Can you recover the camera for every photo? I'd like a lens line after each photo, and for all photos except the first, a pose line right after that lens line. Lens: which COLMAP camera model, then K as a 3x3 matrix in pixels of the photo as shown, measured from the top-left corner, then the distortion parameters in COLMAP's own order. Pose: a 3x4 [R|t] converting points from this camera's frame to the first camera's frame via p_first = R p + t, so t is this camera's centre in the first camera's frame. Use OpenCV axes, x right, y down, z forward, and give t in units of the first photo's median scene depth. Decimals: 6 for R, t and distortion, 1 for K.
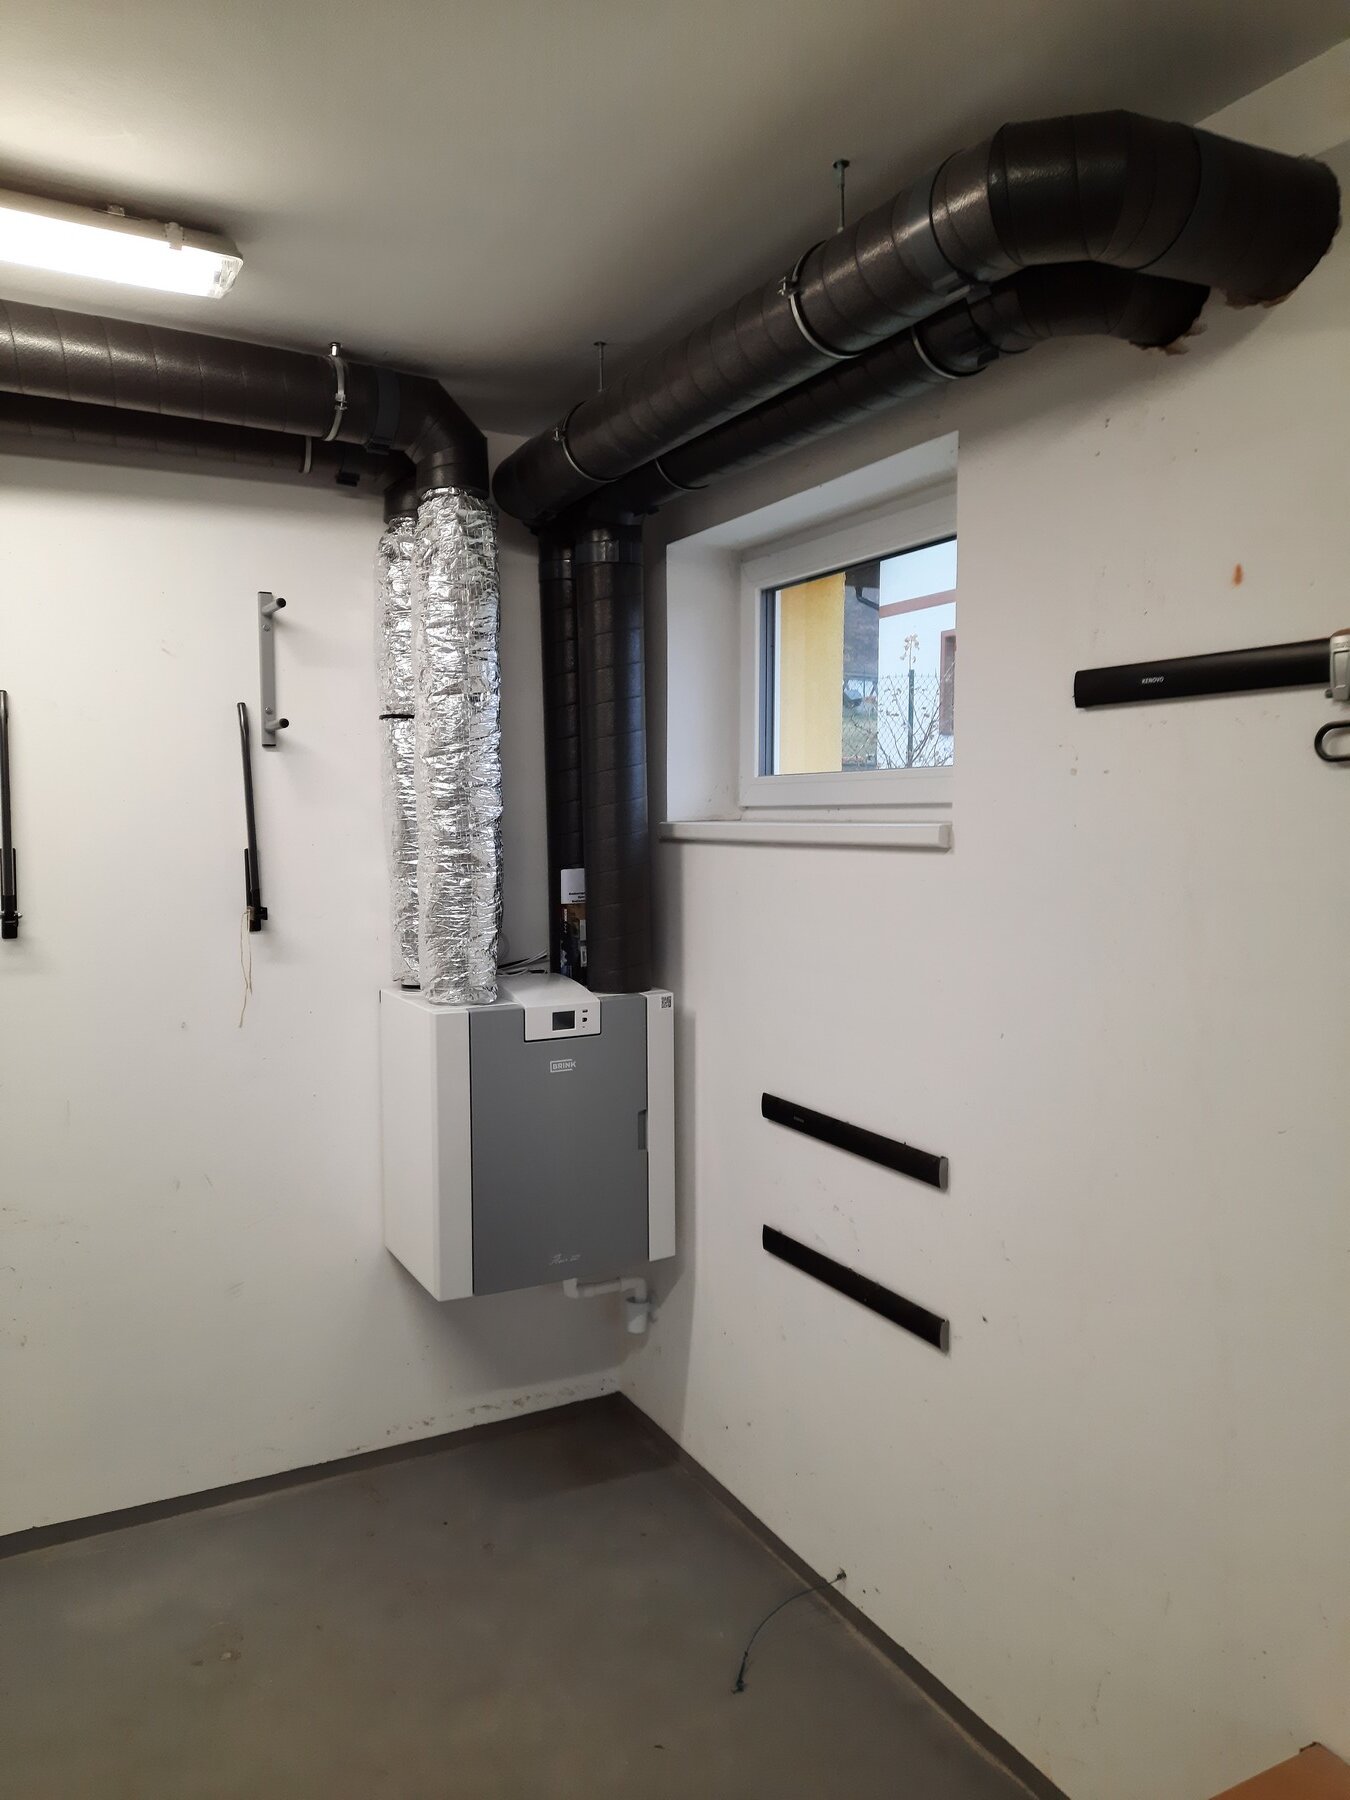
lens RADIAL K [[1313.2, 0, 665.1], [0, 1313.2, 897.8], [0, 0, 1]] dist [0.096551, -0.100777]
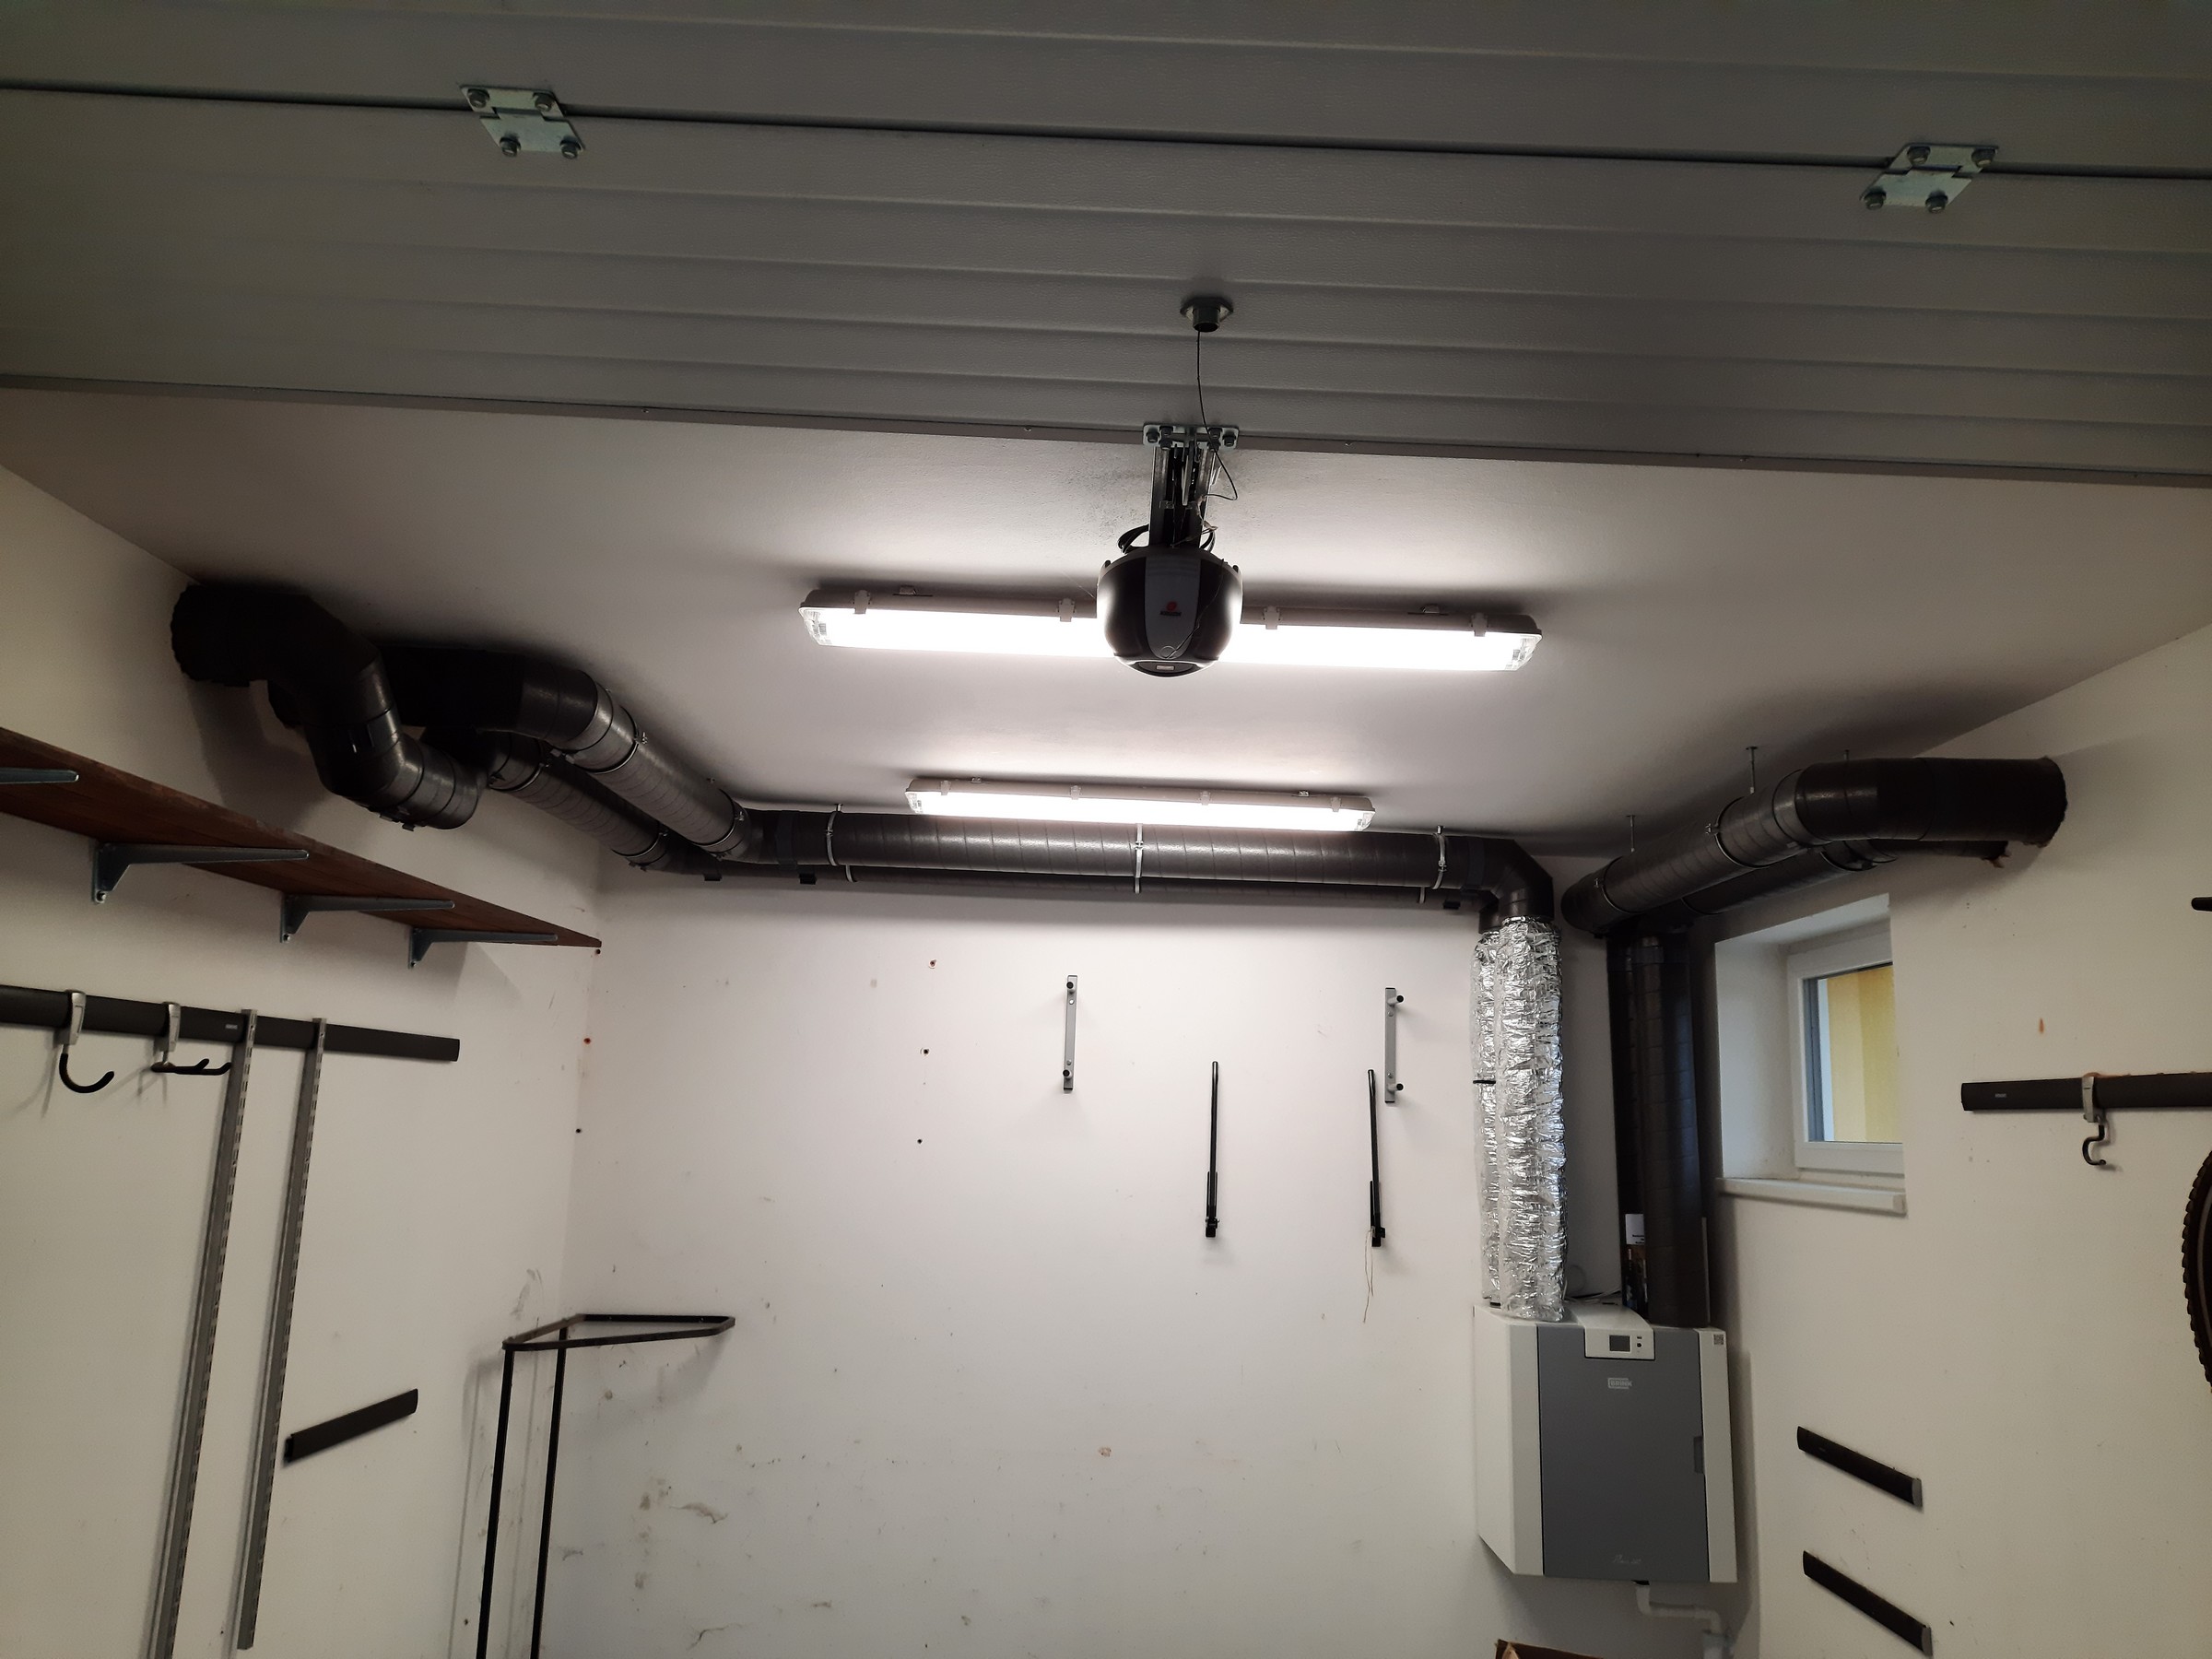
lens RADIAL K [[1613.7, 0, 1112.5], [0, 1613.7, 828.4], [0, 0, 1]] dist [0.096551, -0.100777]
pose [[0.885262, -0.048990, -0.462506, 0.229370], [-0.068155, 0.970037, -0.233203, 0.017886], [0.460072, 0.237968, 0.855397, -0.606955]]
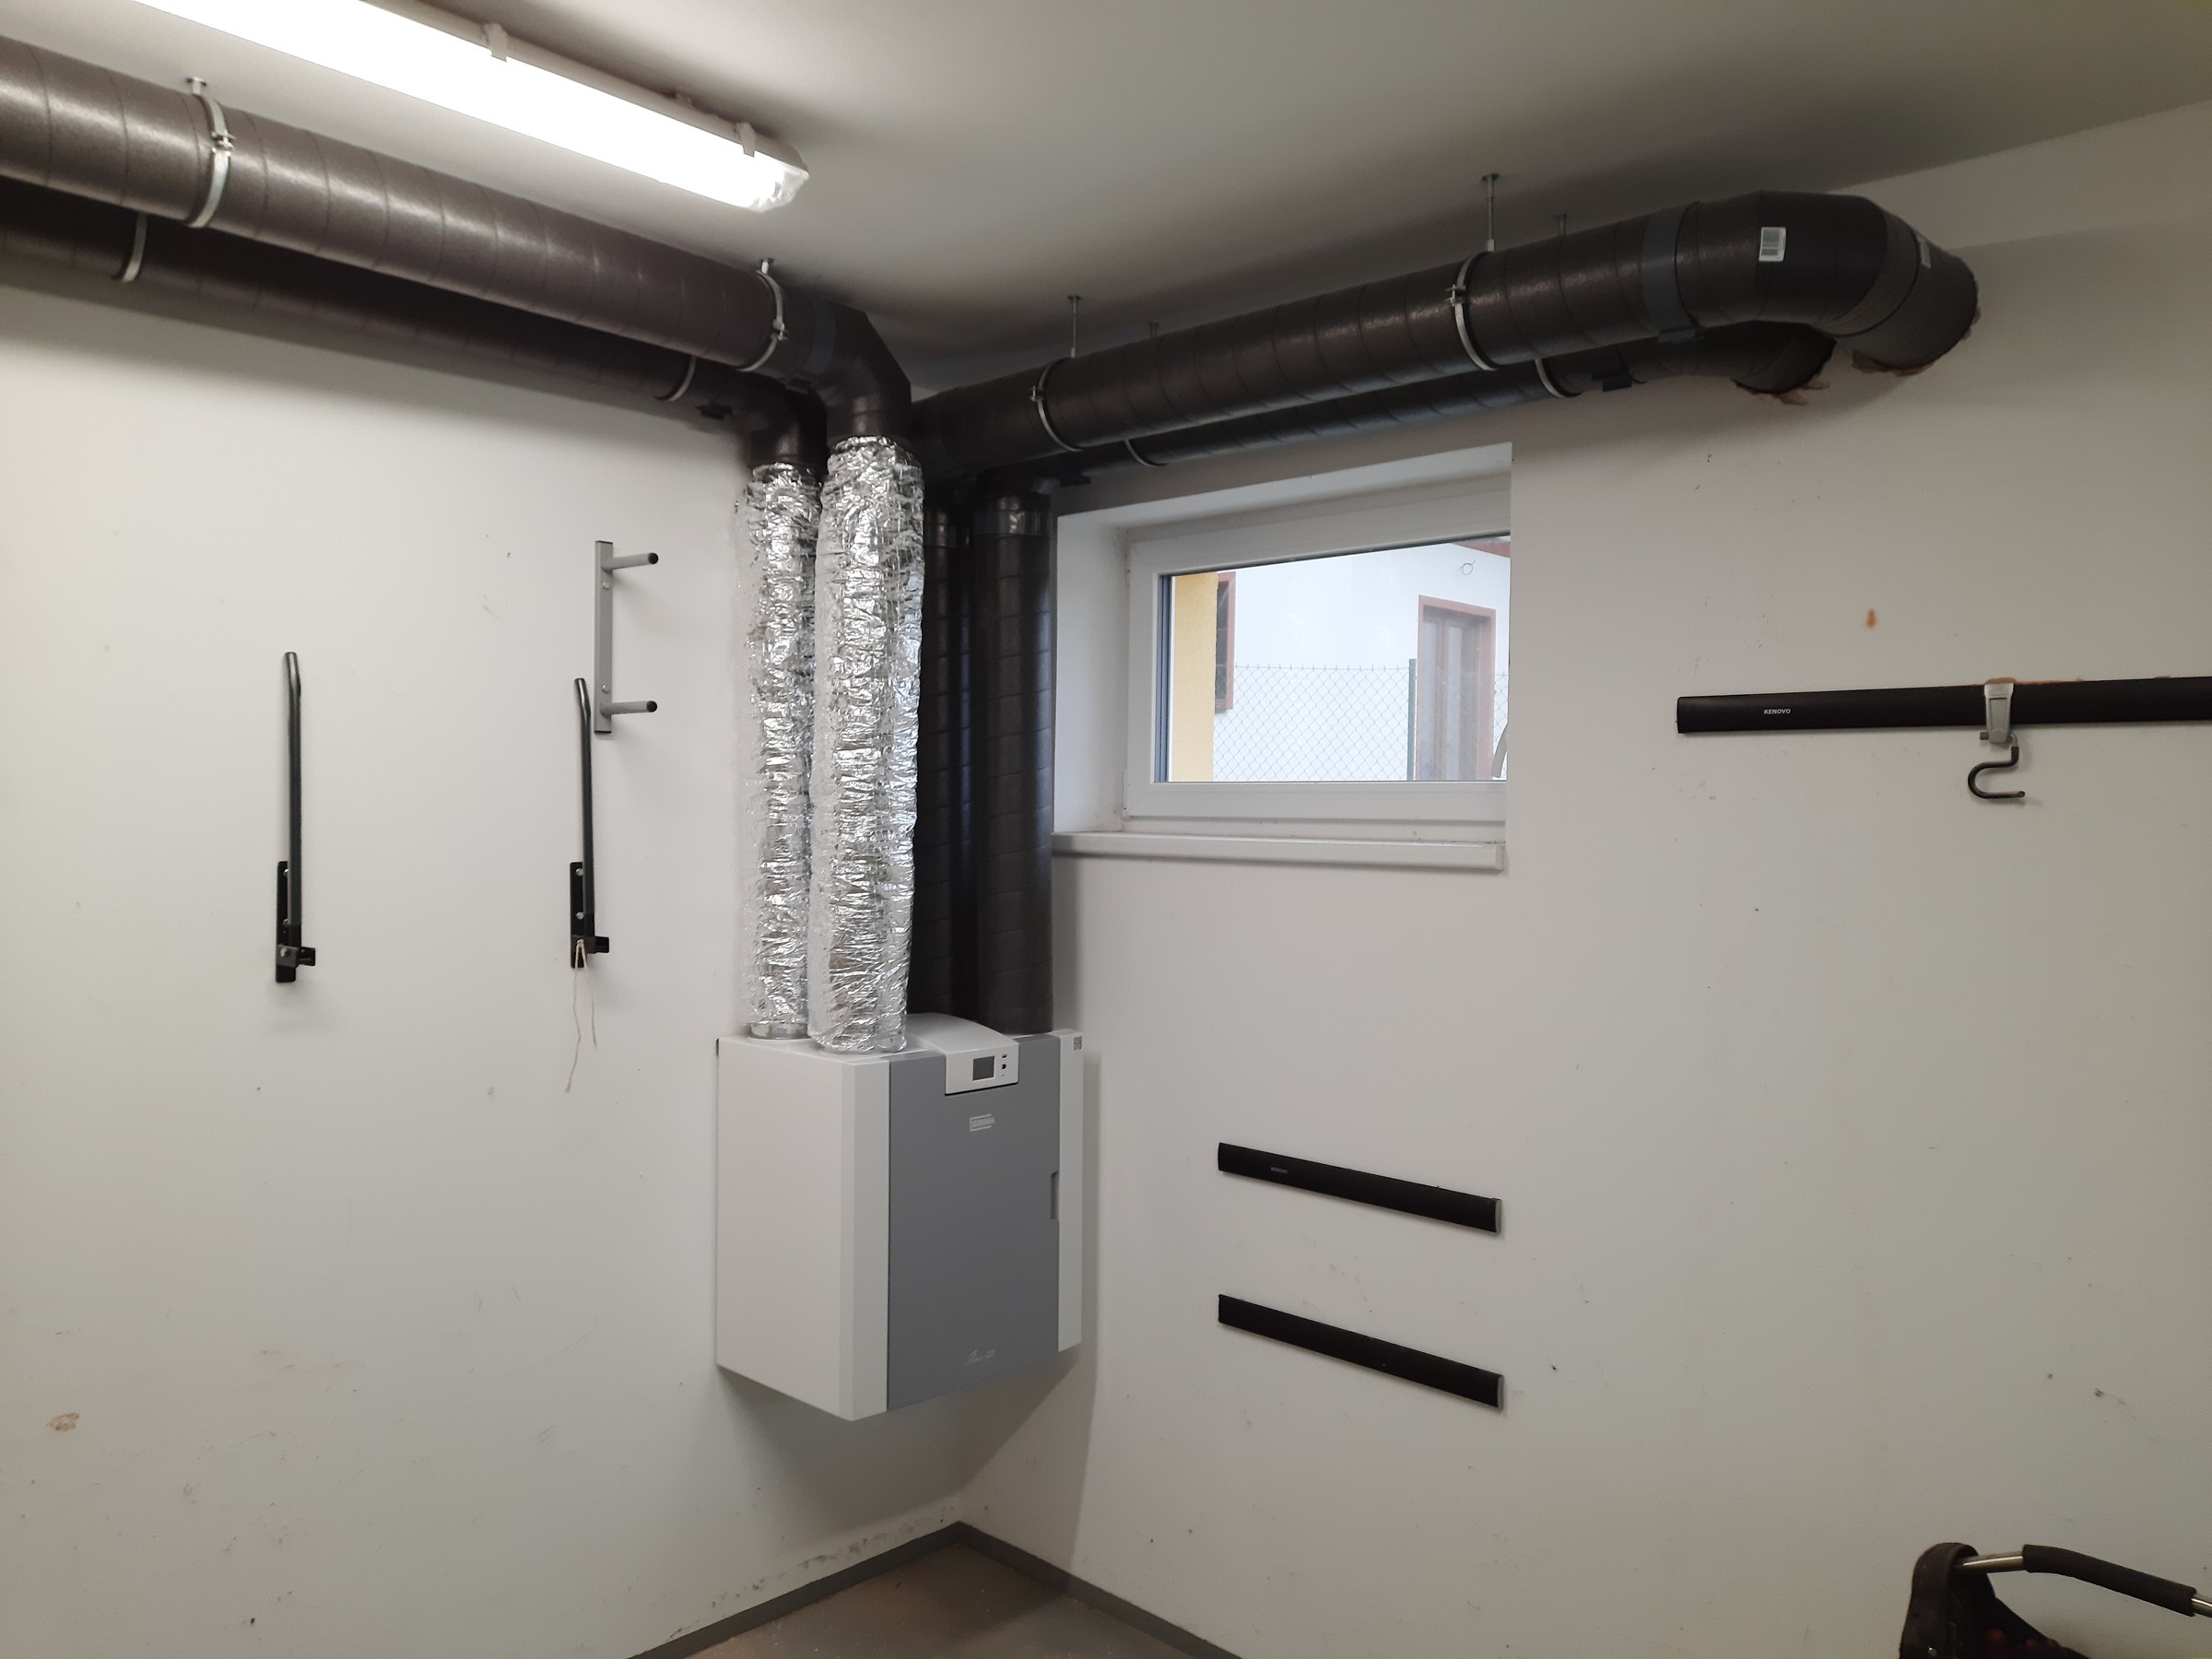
lens RADIAL K [[1622.9, 0, 1106.0], [0, 1622.9, 829.5], [0, 0, 1]] dist [0.091881, -0.130463]
pose [[0.946216, 0.012731, 0.323285, -0.345406], [0.003844, 0.998713, -0.050580, -0.006617], [-0.323513, 0.049103, 0.944949, -0.017828]]
